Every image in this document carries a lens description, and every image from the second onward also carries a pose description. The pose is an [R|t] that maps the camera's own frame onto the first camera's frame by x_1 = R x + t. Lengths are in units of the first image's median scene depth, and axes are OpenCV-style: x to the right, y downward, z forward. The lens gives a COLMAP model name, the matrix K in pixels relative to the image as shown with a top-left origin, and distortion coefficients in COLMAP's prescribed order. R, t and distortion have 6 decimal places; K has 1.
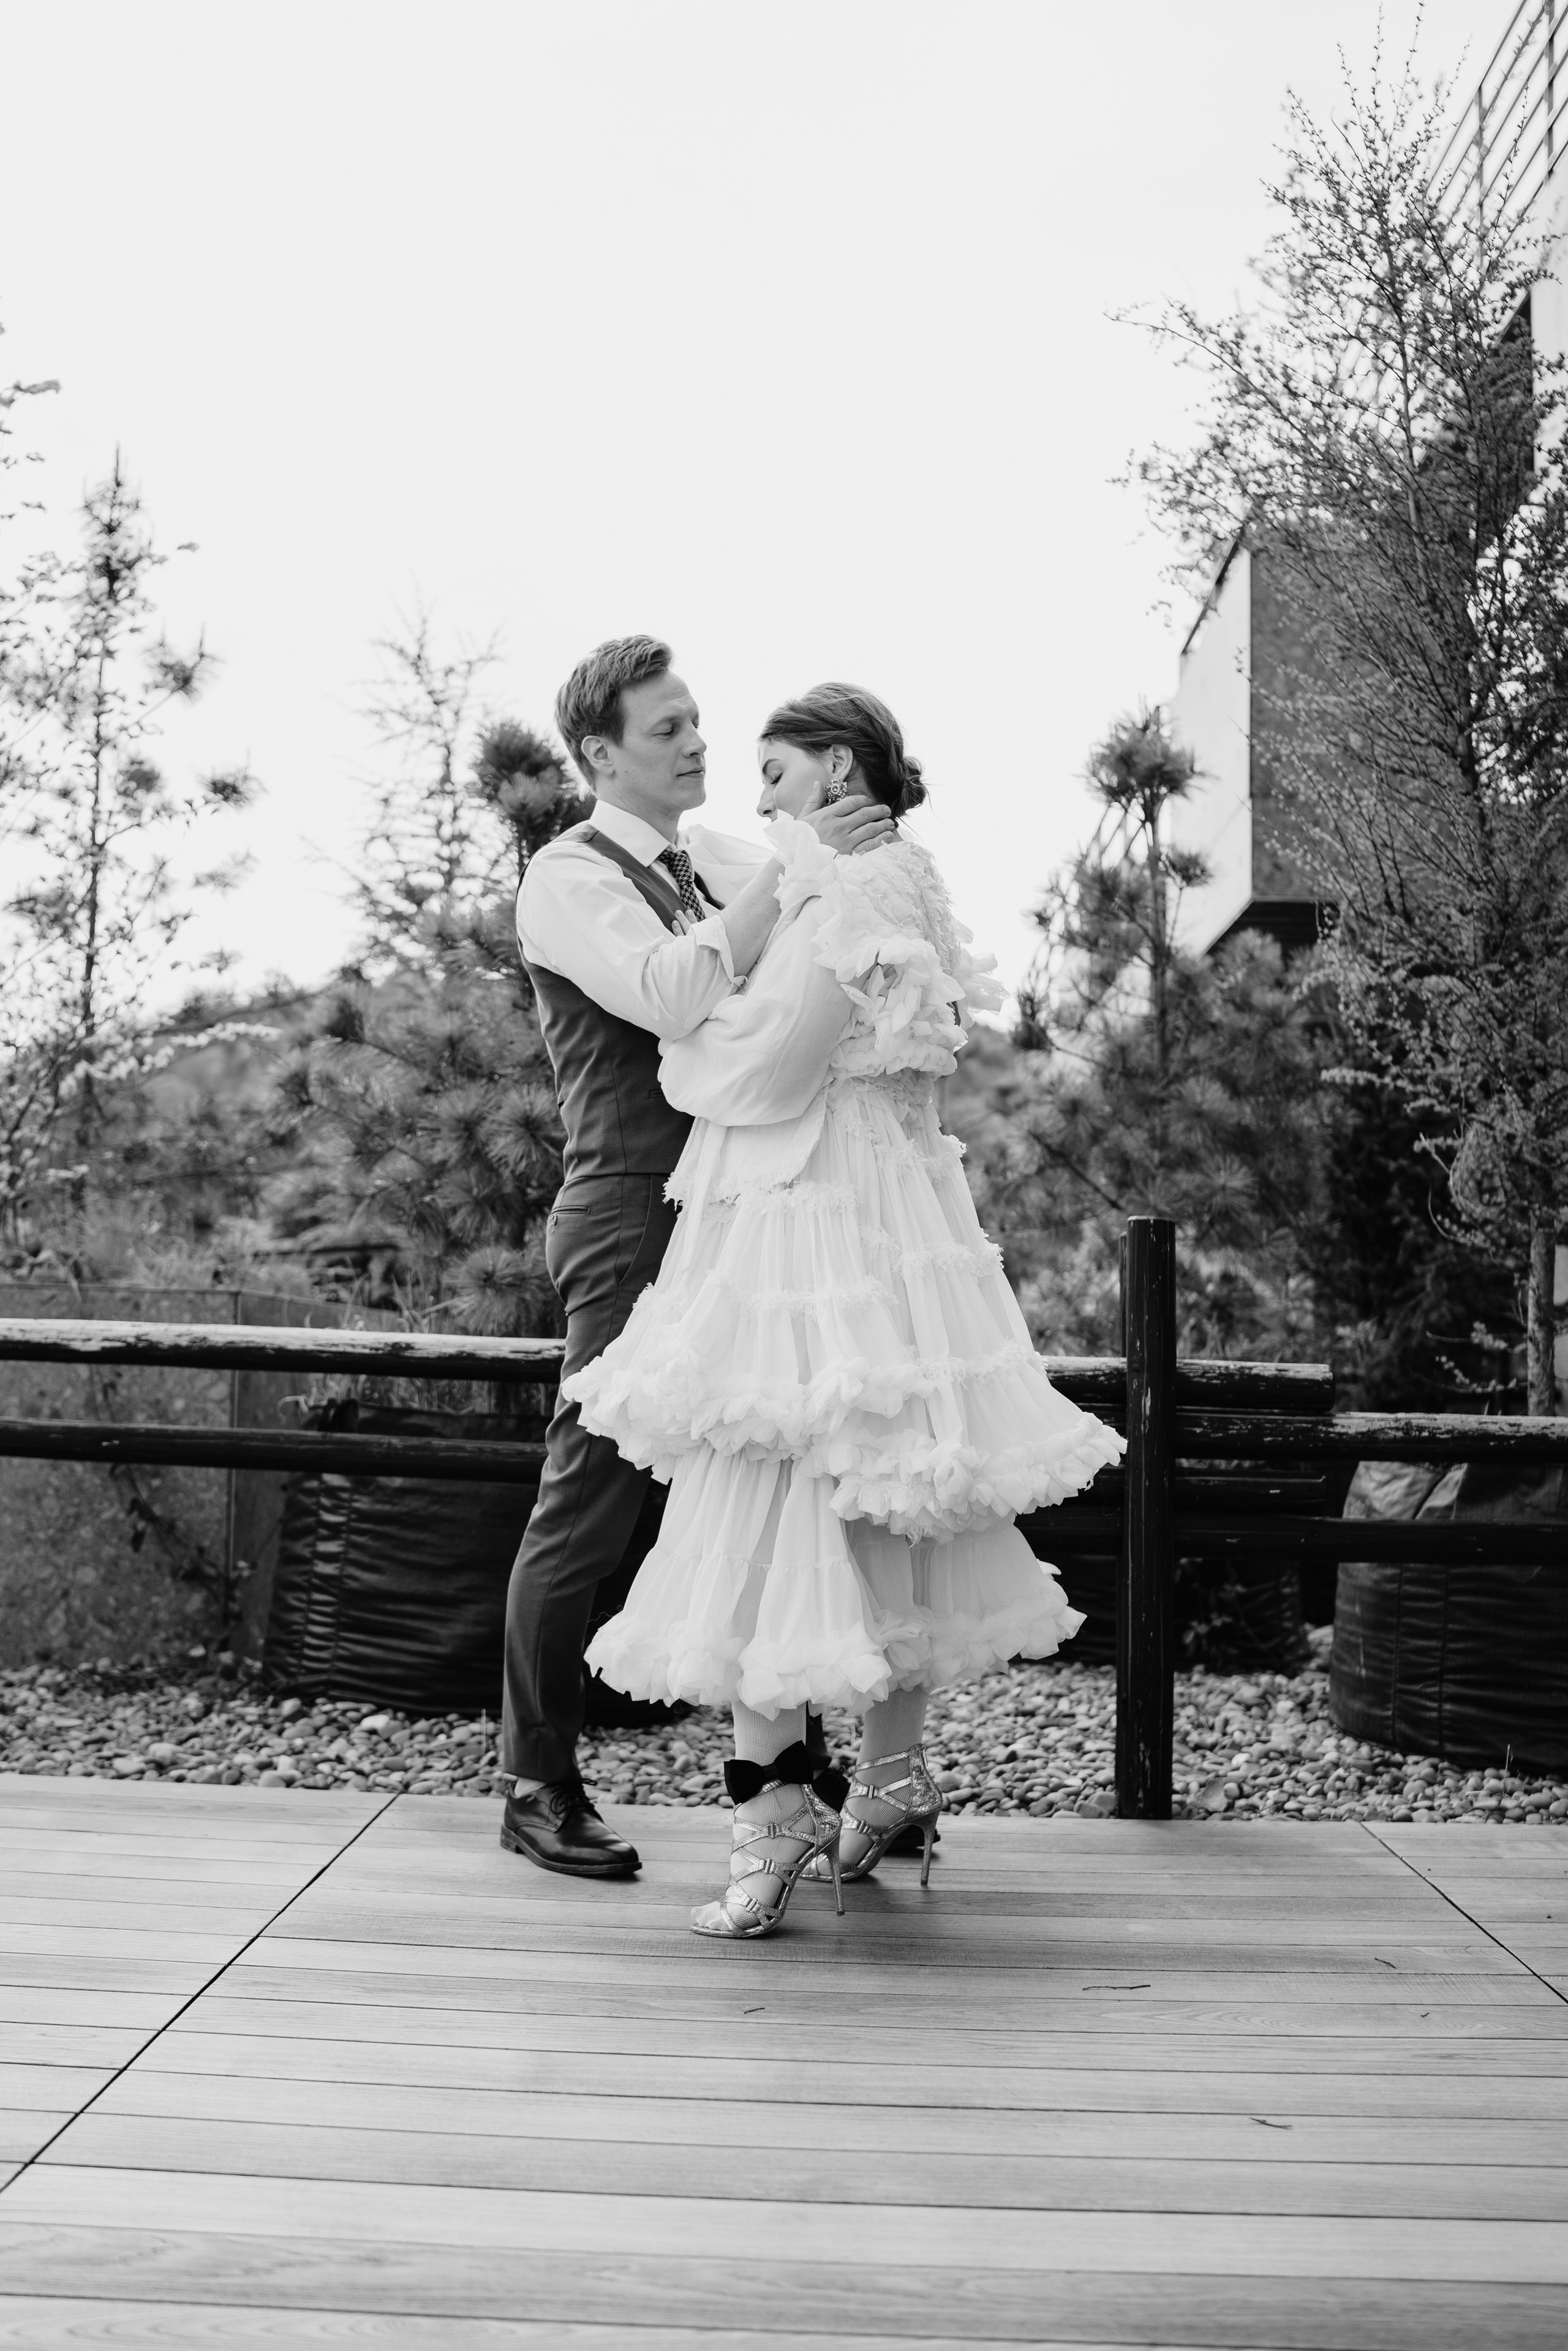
lens RADIAL K [[2227.3, 0, 774.7], [0, 2227.3, 1177.6], [0, 0, 1]] dist [-0.189234, 0.207843]
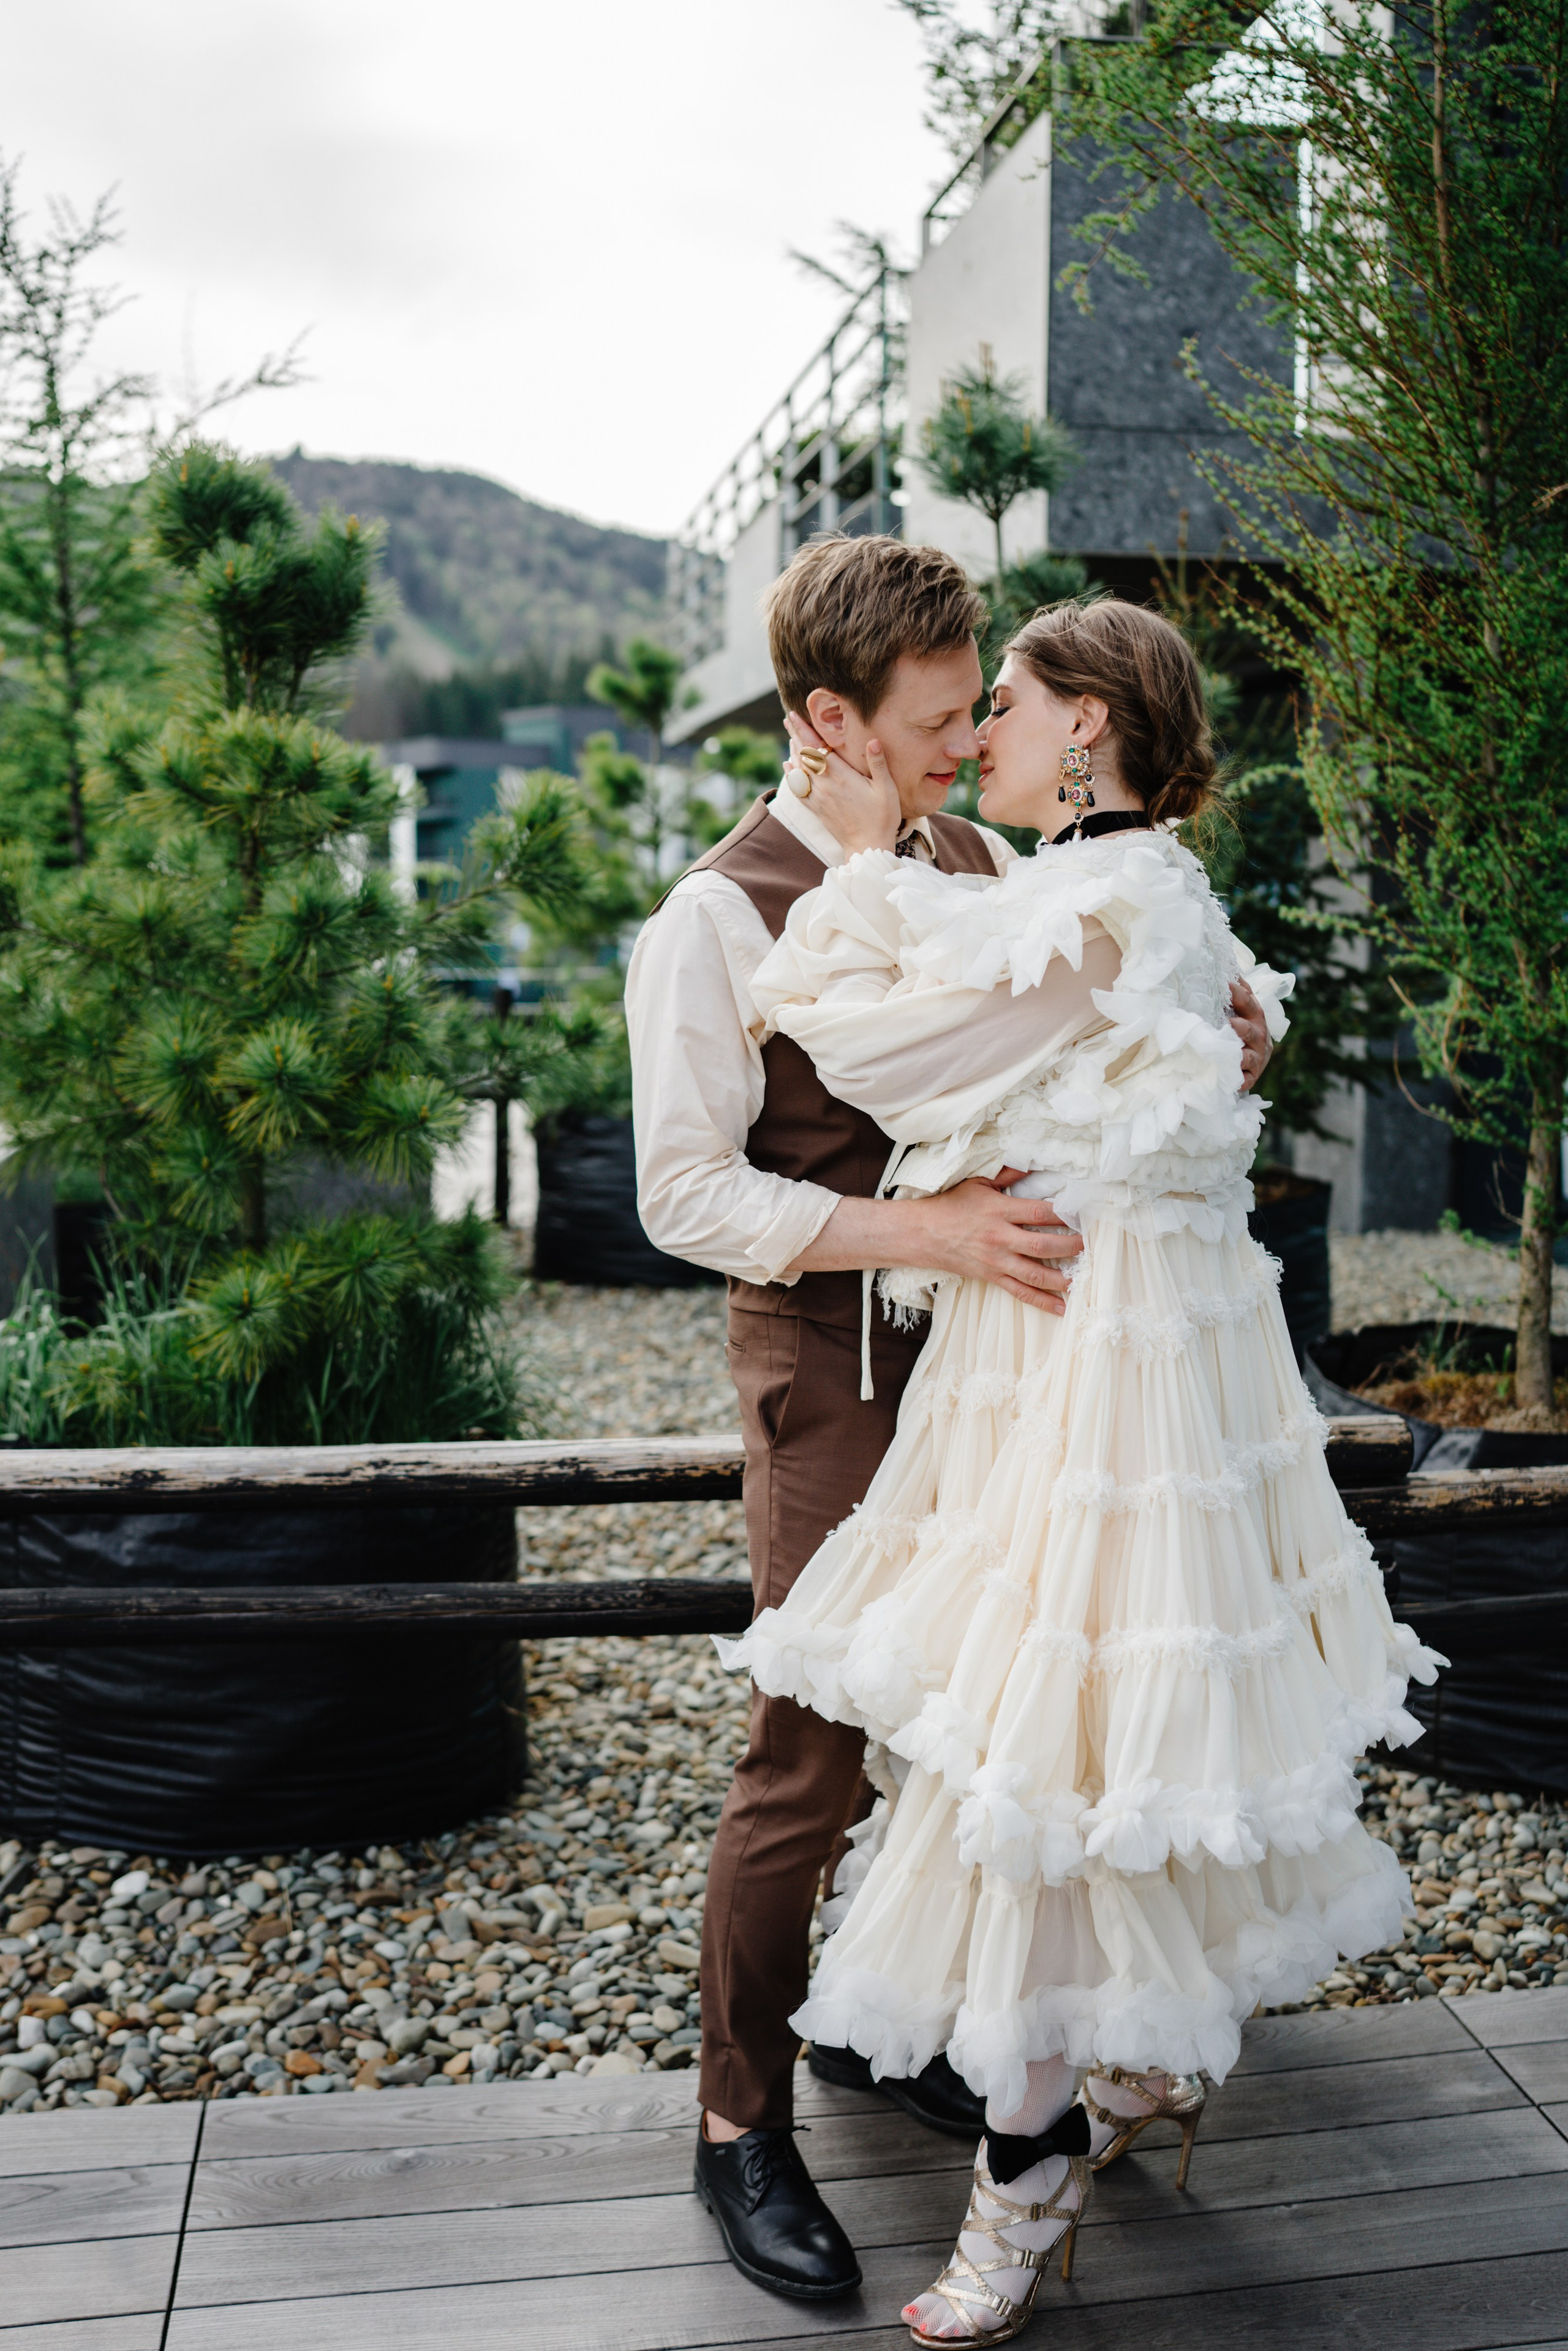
lens RADIAL K [[2232.5, 0, 789.6], [0, 2232.5, 1180.6], [0, 0, 1]] dist [-0.180472, 0.211132]
pose [[0.982169, -0.049879, 0.181262, -0.083331], [0.007863, 0.974217, 0.225478, -0.153946], [-0.187835, -0.220032, 0.957238, 0.297250]]
